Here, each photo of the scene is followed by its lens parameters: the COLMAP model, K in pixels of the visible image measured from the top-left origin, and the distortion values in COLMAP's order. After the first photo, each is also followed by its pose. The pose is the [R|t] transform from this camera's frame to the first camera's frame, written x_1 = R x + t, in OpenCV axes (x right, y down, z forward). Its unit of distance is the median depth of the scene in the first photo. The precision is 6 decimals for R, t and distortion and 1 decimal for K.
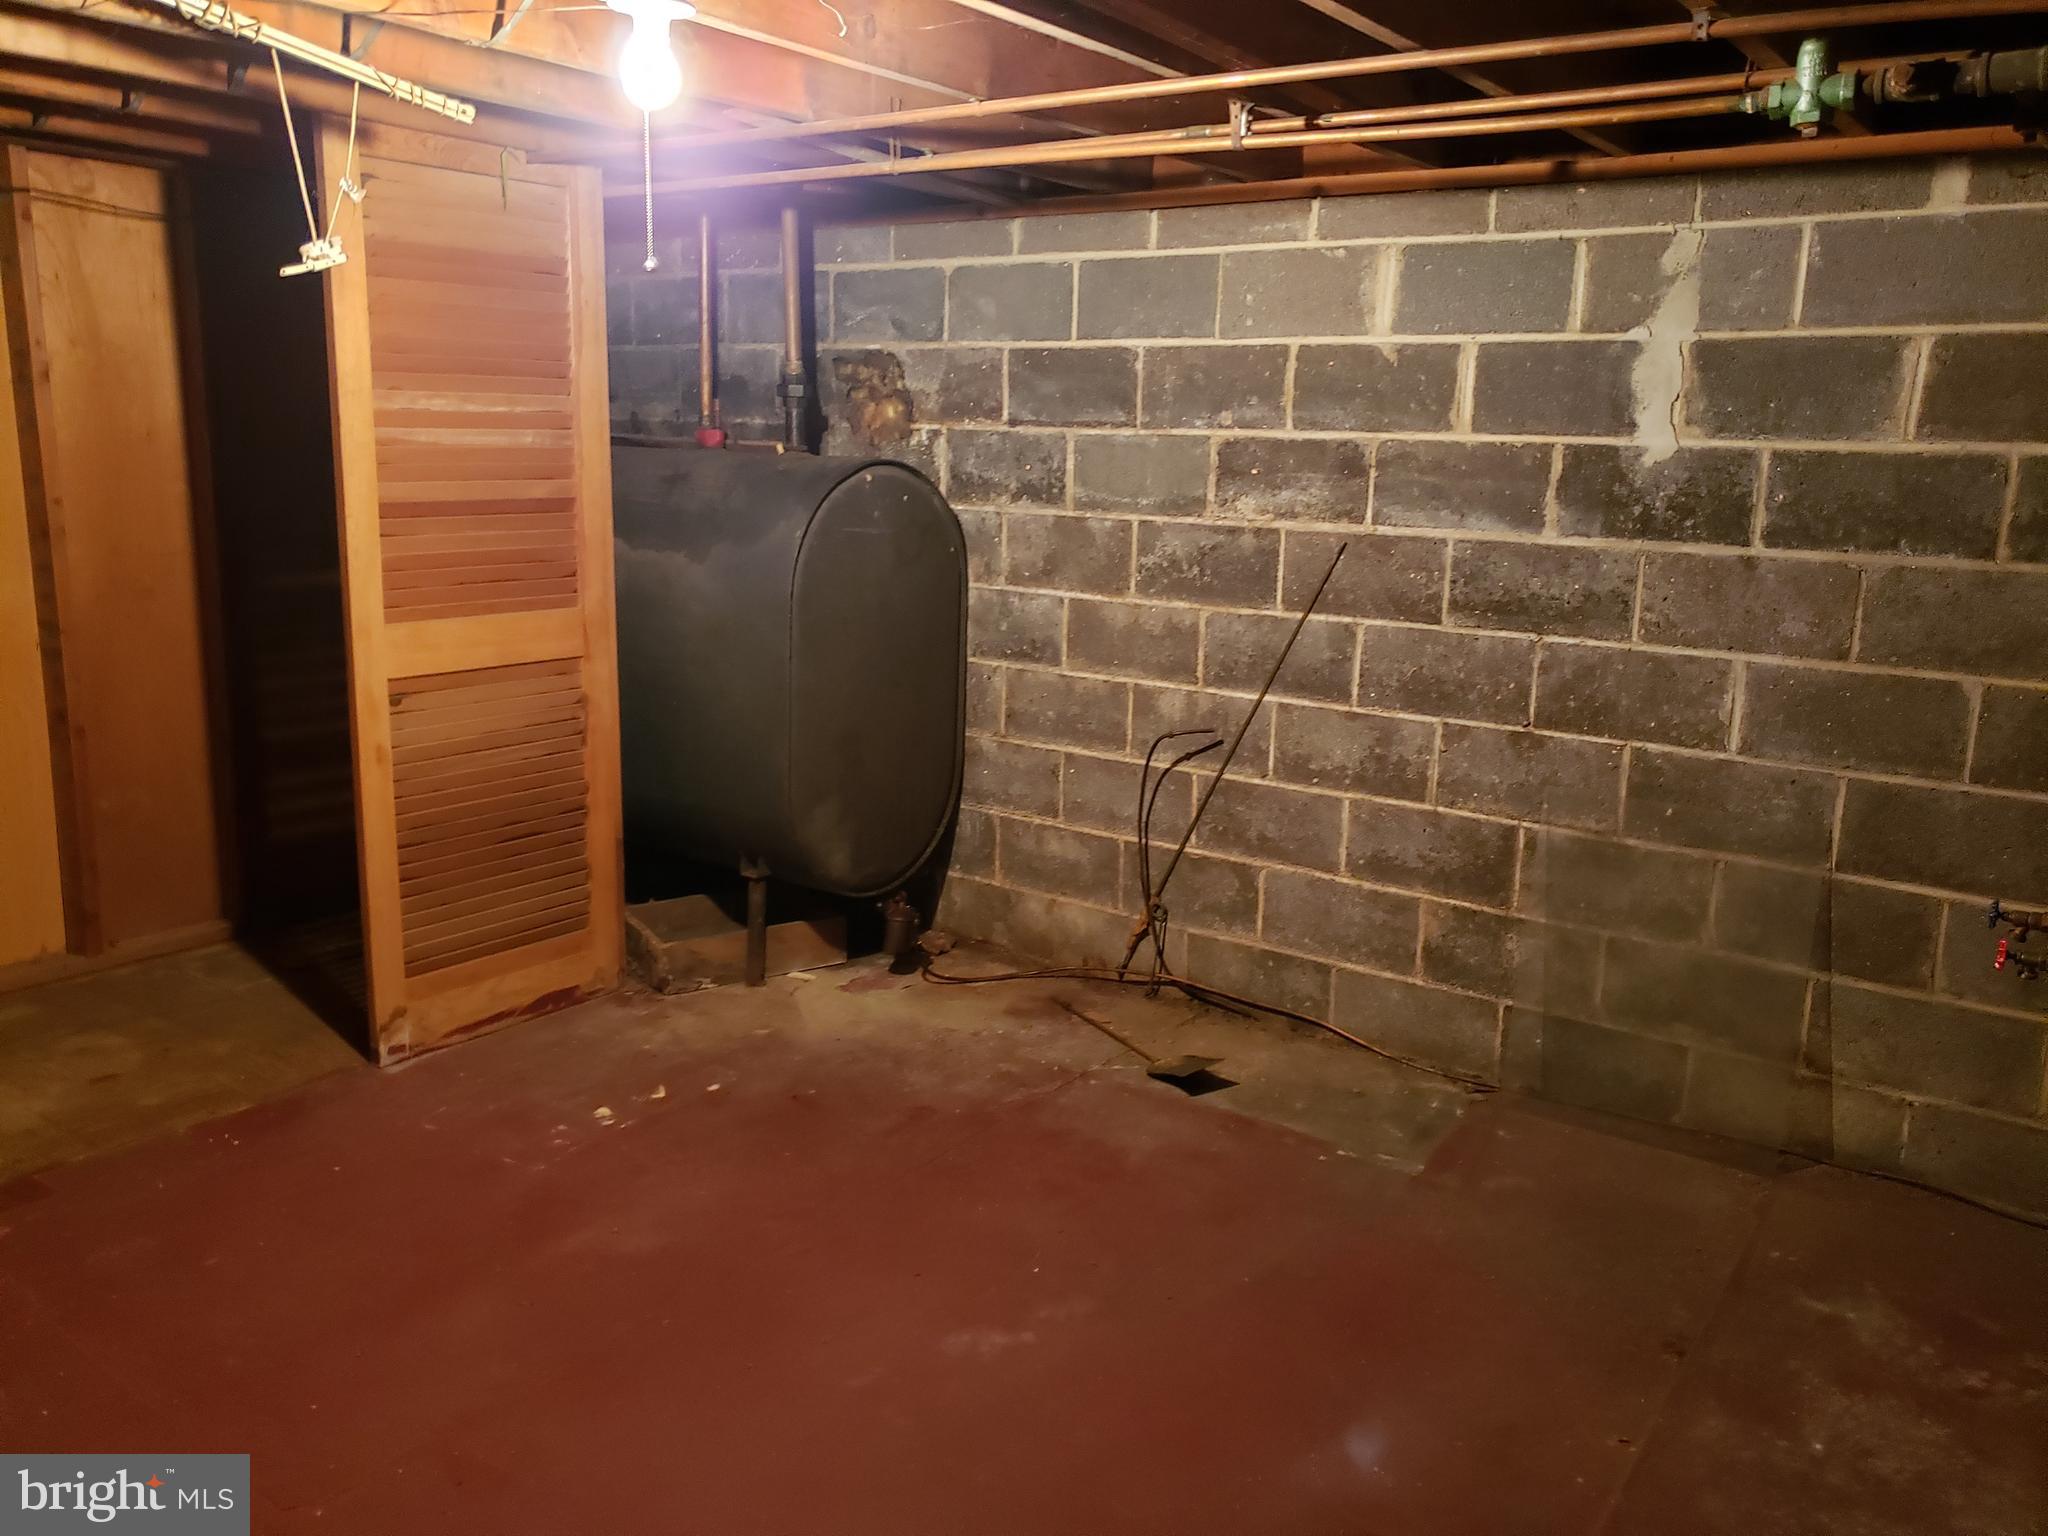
lens RADIAL K [[1606.2, 0, 1045.2], [0, 1606.2, 767.6], [0, 0, 1]] dist [0.047135, -0.038110]
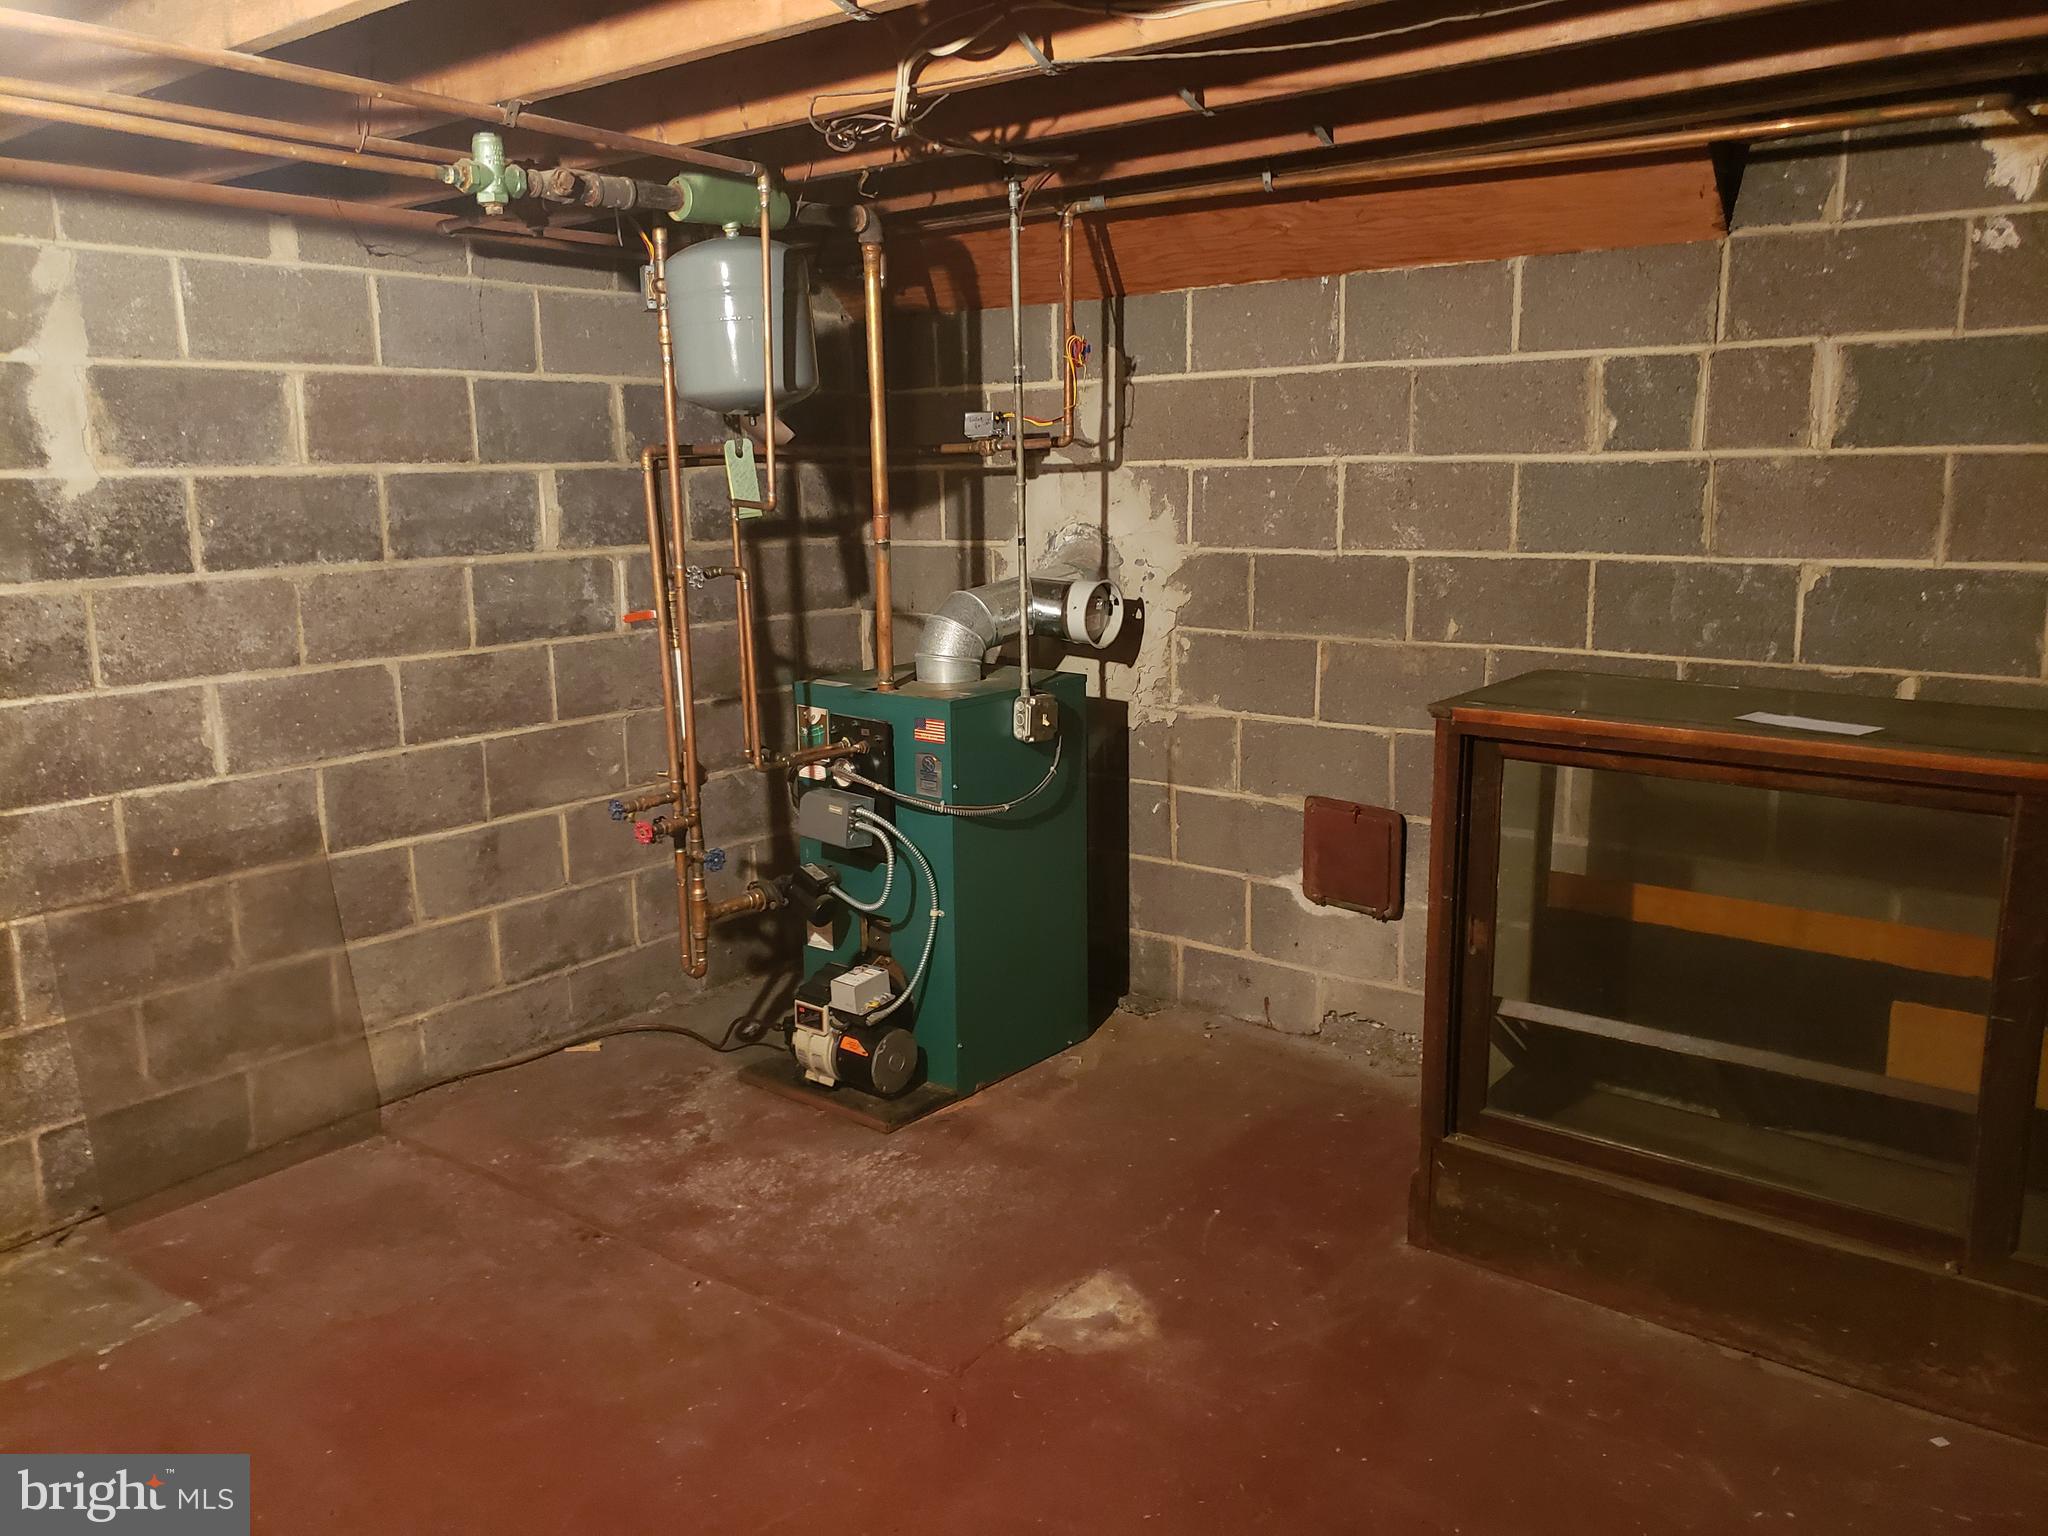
lens RADIAL K [[1606.2, 0, 1039.6], [0, 1606.2, 756.1], [0, 0, 1]] dist [0.047135, -0.038110]
pose [[0.038385, -0.213949, 0.976090, -0.556367], [0.214601, 0.955783, 0.201059, -0.117383], [-0.975947, 0.201752, 0.082602, 0.424284]]
